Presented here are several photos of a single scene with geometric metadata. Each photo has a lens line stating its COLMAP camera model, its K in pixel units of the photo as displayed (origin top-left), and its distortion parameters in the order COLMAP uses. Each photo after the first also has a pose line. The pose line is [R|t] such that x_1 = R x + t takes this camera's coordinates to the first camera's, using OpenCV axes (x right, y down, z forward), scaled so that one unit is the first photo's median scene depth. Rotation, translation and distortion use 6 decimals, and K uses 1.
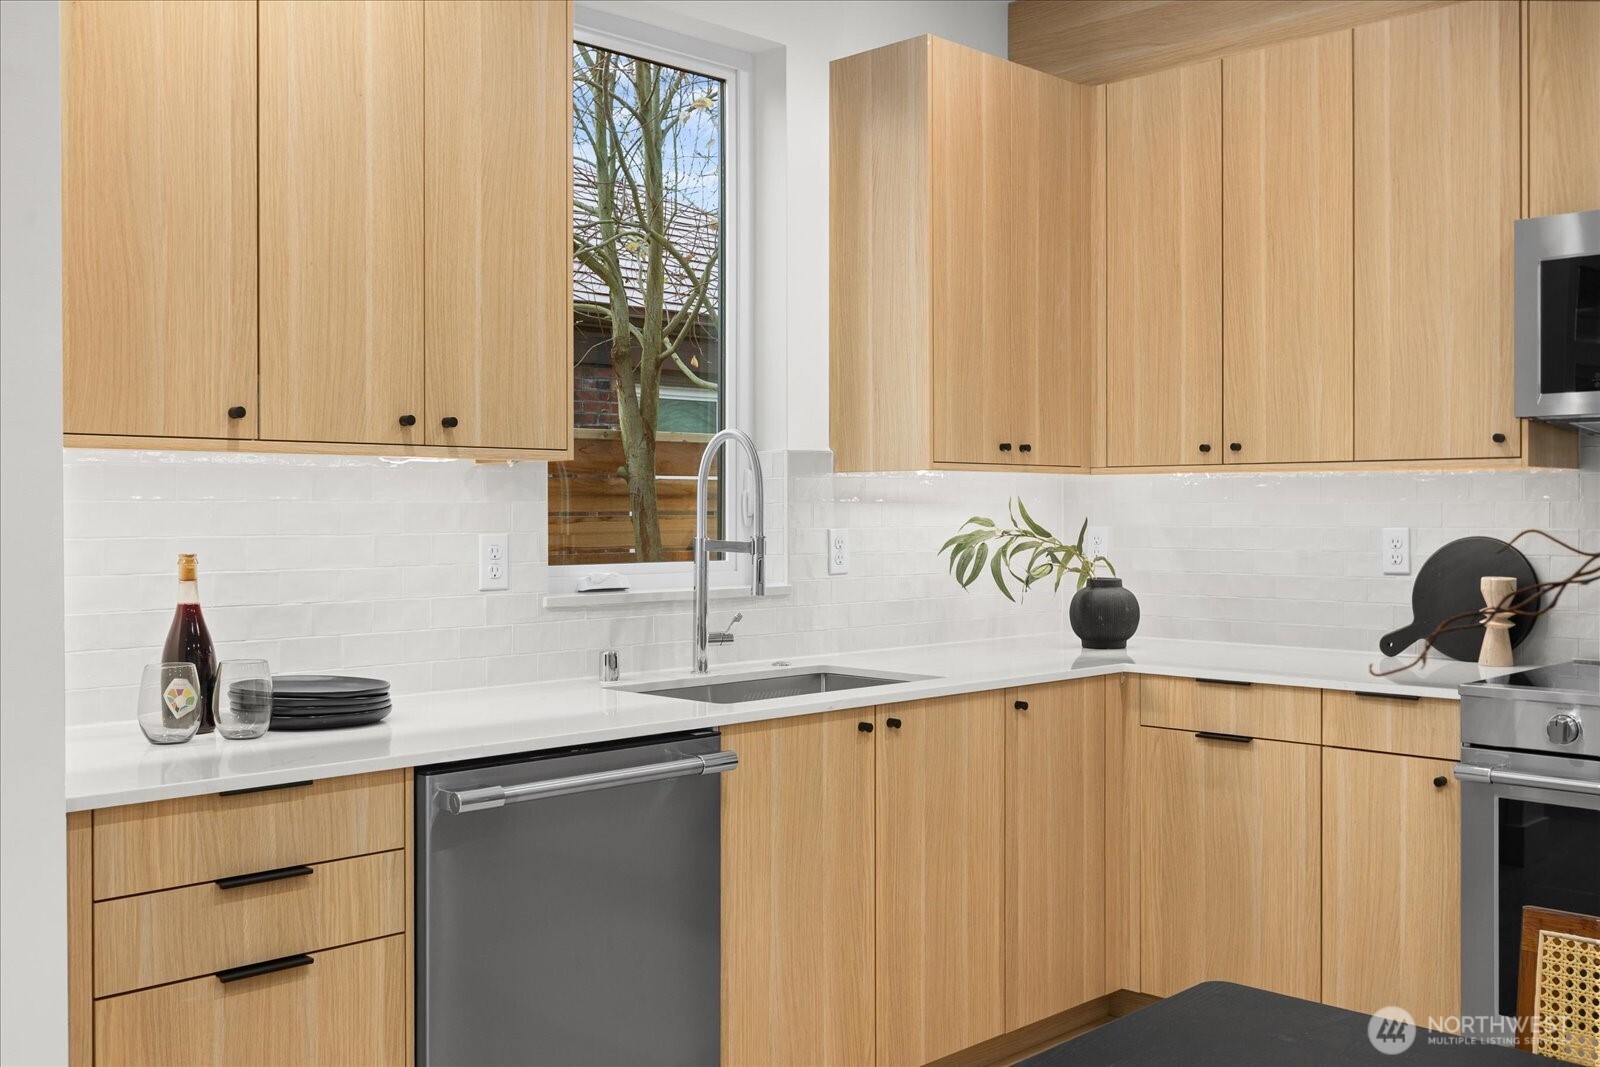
lens RADIAL K [[1561.3, 0, 800.8], [0, 1561.3, 521.5], [0, 0, 1]] dist [-0.013227, 0.000000]
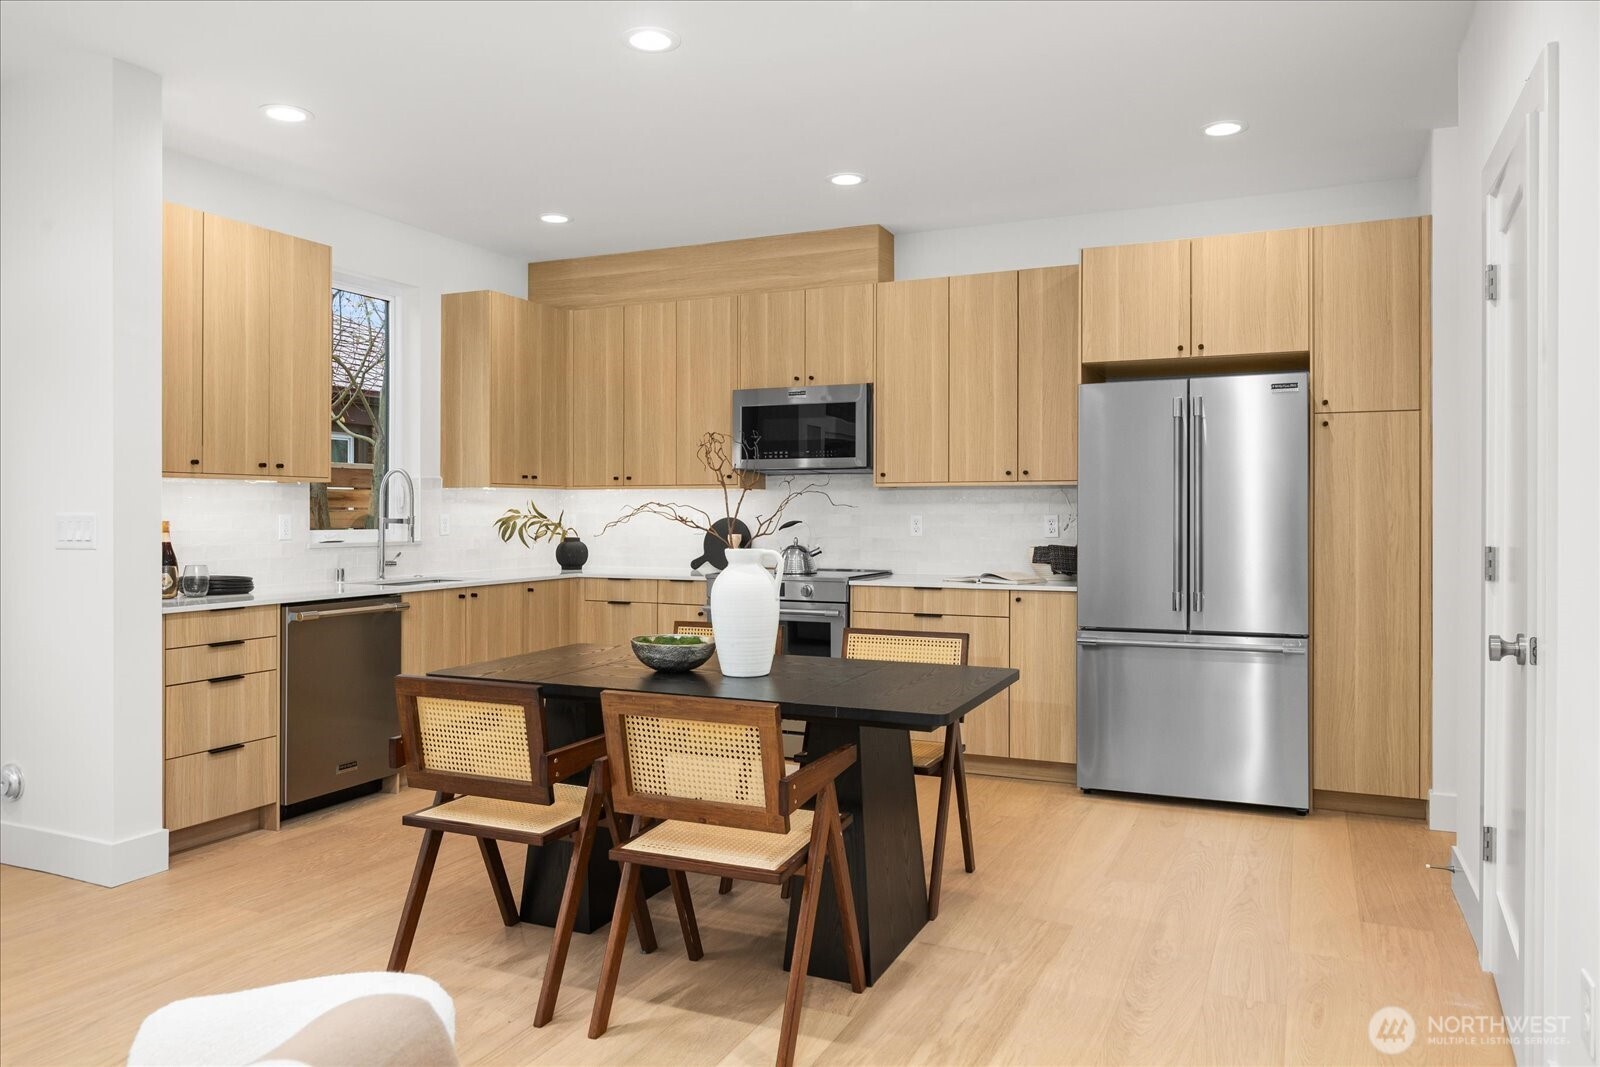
lens RADIAL K [[1108.1, 0, 808.2], [0, 1108.1, 520.6], [0, 0, 1]] dist [-0.022193, -0.003200]
pose [[0.934142, -0.000350, 0.356902, -0.058245], [0.000125, 1.000000, 0.000655, 0.014075], [-0.356902, -0.000568, 0.934142, -0.663426]]
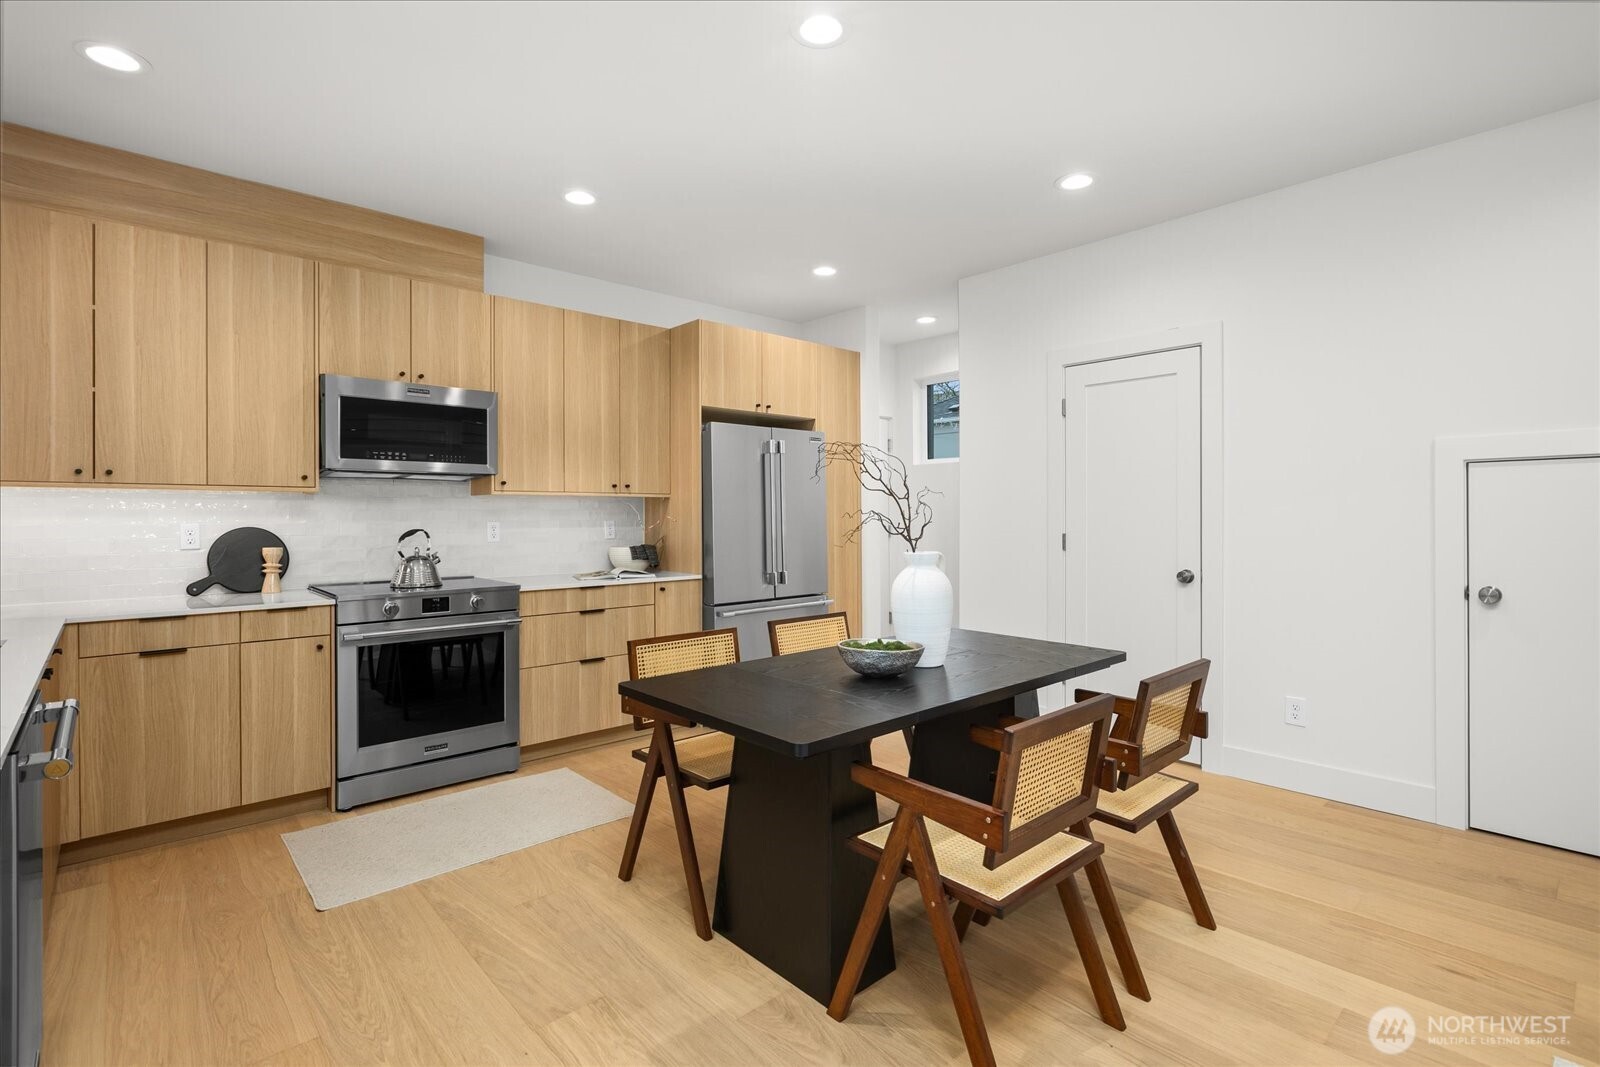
lens RADIAL K [[749.0, 0, 796.4], [0, 749.0, 519.0], [0, 0, 1]] dist [0.000912, -0.001355]
pose [[0.046146, -0.000641, 0.998935, -0.483313], [0.010727, 0.999942, 0.000146, 0.006996], [-0.998877, 0.010709, 0.046150, 0.307916]]
